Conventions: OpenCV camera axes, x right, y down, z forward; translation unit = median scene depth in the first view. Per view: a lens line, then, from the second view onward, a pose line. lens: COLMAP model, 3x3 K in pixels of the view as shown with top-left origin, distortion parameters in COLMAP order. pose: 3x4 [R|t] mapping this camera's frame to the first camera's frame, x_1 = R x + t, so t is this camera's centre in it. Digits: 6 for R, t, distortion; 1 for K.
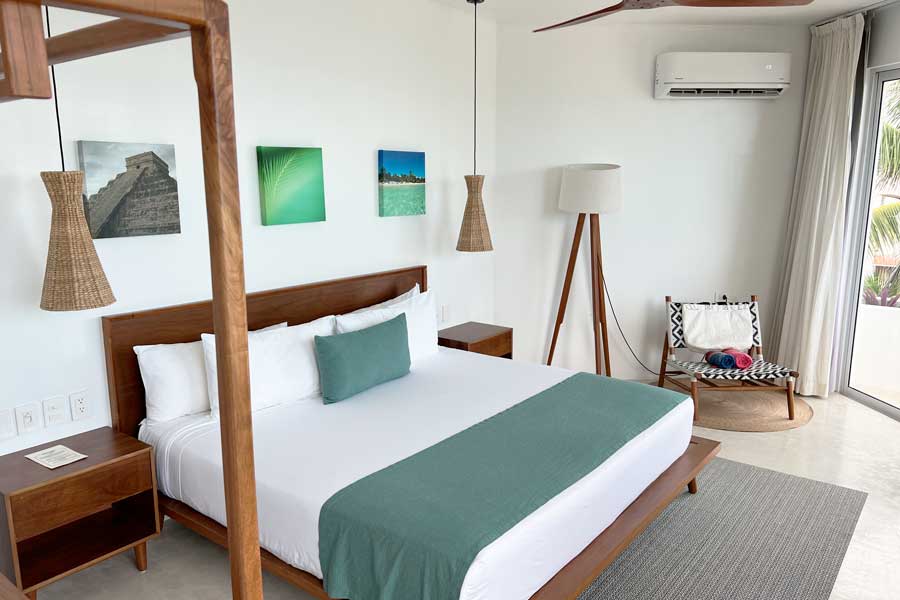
lens RADIAL K [[683.9, 0, 450.0], [0, 683.9, 300.0], [0, 0, 1]] dist [0.003517, -0.001081]
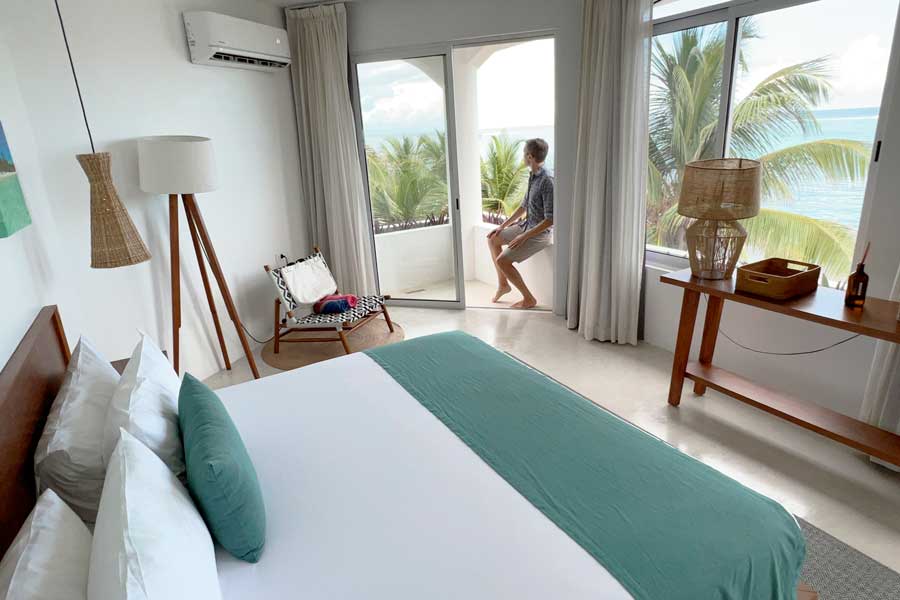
lens RADIAL K [[533.7, 0, 450.0], [0, 533.7, 300.0], [0, 0, 1]] dist [-0.005440, -0.001369]
pose [[0.408300, -0.293091, 0.864516, -0.278009], [0.217193, 0.951048, 0.219850, -0.073170], [-0.886633, 0.098002, 0.451971, 0.407708]]
